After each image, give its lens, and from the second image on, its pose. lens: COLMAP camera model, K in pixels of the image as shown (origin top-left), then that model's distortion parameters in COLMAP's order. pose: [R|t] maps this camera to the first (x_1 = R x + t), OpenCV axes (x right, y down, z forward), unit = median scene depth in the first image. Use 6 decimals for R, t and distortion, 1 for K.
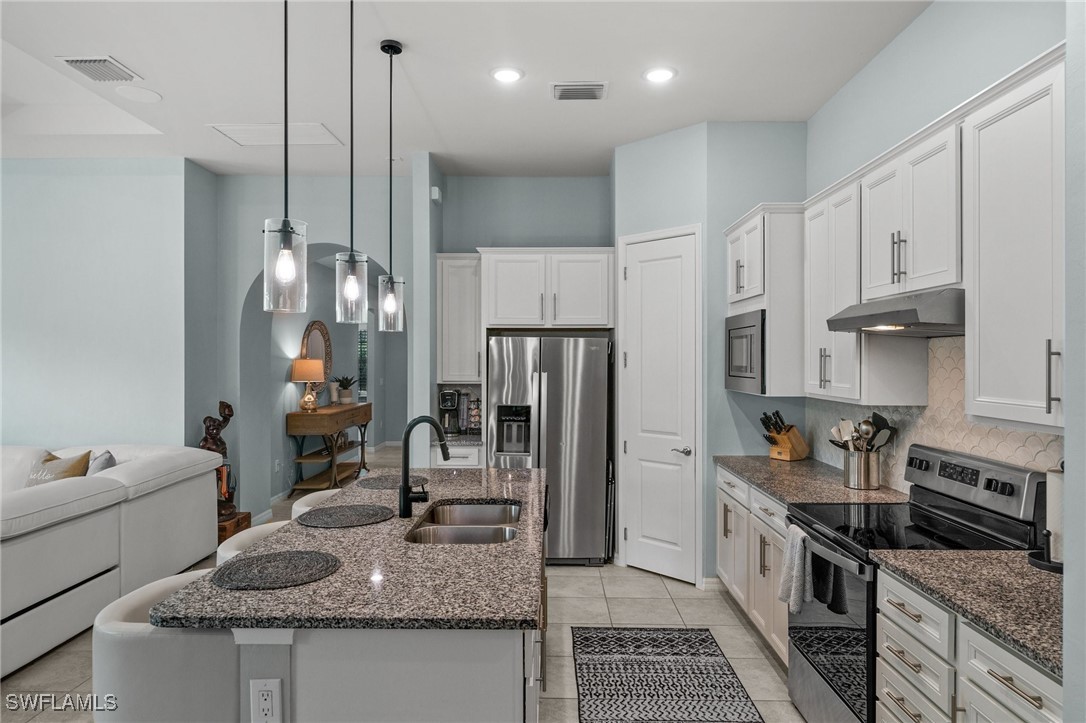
lens RADIAL K [[672.7, 0, 538.6], [0, 672.7, 360.4], [0, 0, 1]] dist [0.000964, -0.001132]
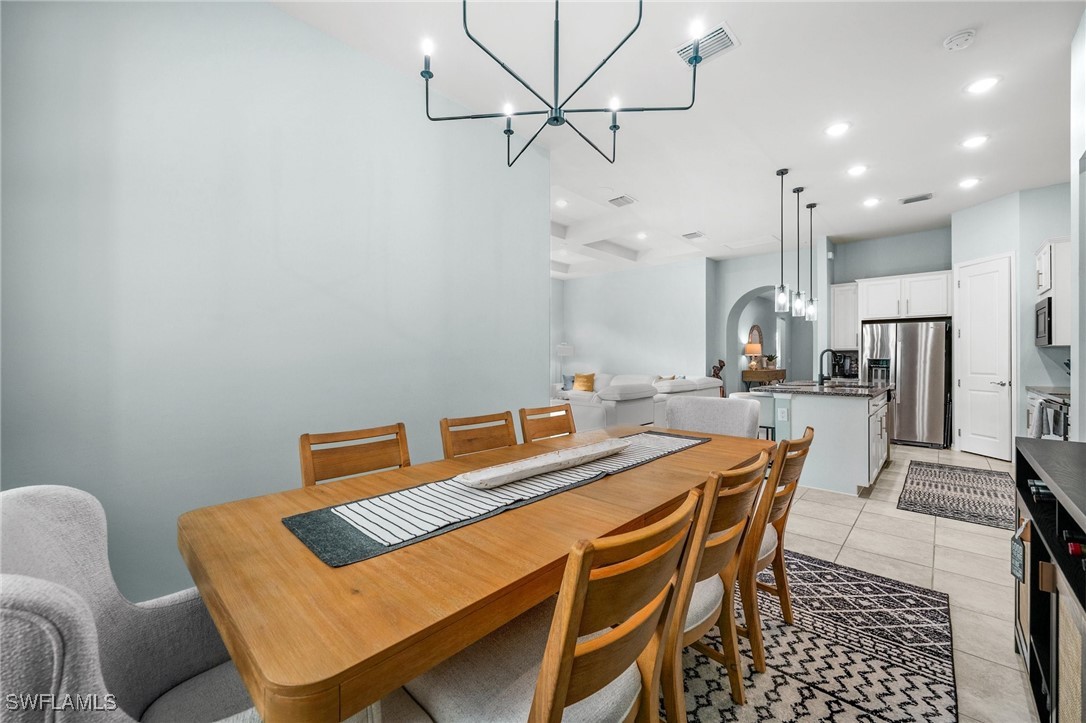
lens RADIAL K [[426.1, 0, 540.5], [0, 426.1, 359.5], [0, 0, 1]] dist [-0.005656, 0.000335]
pose [[0.739905, 0.000782, -0.672711, 0.060818], [-0.000176, 1.000000, 0.000969, 0.063068], [0.672711, -0.000599, 0.739905, -0.527809]]
